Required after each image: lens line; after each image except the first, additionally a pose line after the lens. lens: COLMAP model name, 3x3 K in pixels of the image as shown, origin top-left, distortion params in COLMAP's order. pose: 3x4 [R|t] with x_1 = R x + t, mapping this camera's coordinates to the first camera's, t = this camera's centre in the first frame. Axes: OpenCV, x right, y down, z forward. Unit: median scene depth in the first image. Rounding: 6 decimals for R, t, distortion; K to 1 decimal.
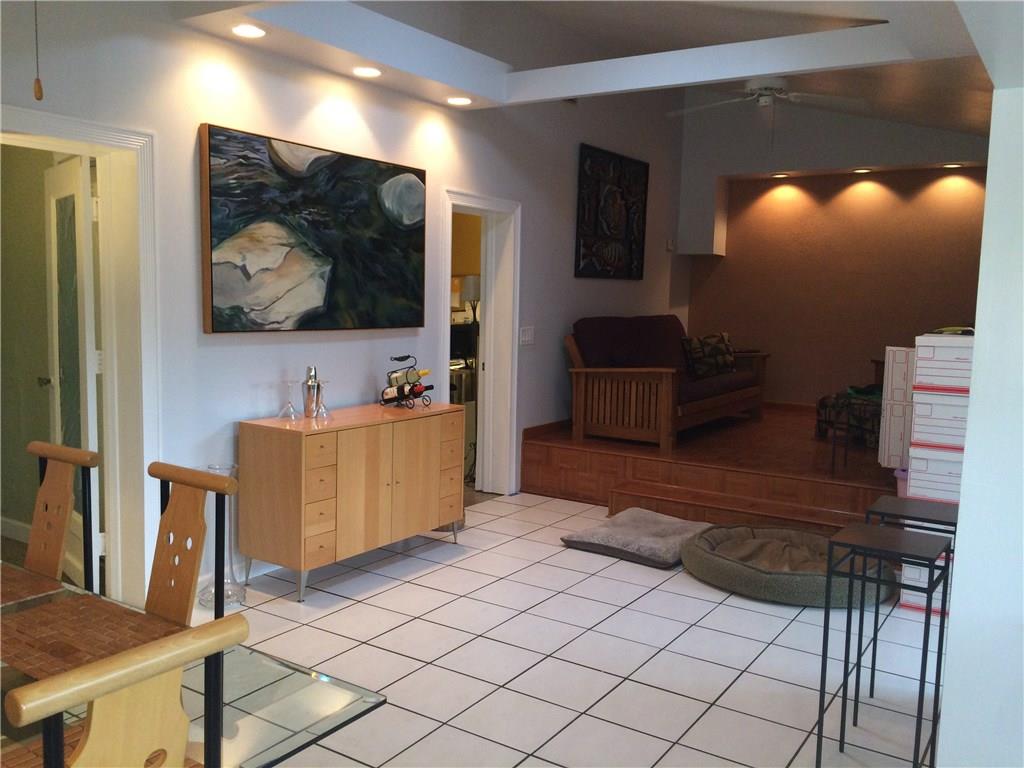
lens RADIAL K [[879.1, 0, 512.0], [0, 879.1, 384.0], [0, 0, 1]] dist [0.077800, -0.115712]
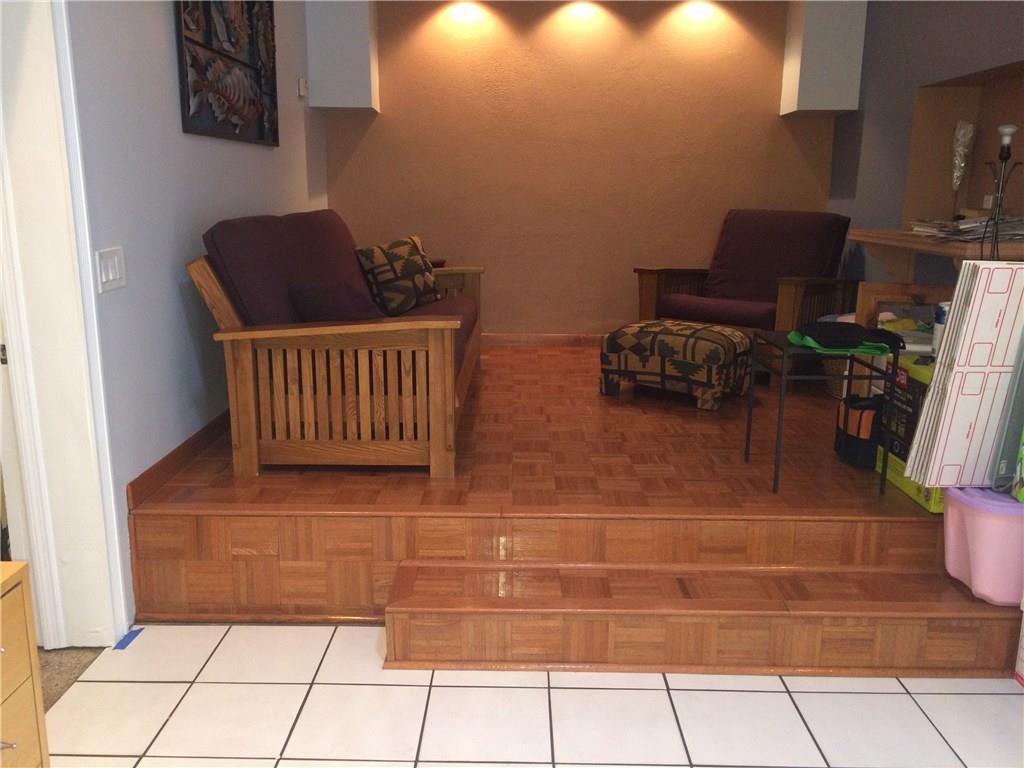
lens RADIAL K [[879.1, 0, 512.0], [0, 879.1, 384.0], [0, 0, 1]] dist [0.077800, -0.115712]
pose [[0.842219, -0.131936, 0.522742, -0.048398], [0.068483, 0.987921, 0.139008, -0.044322], [-0.534768, -0.081276, 0.841081, 0.515035]]
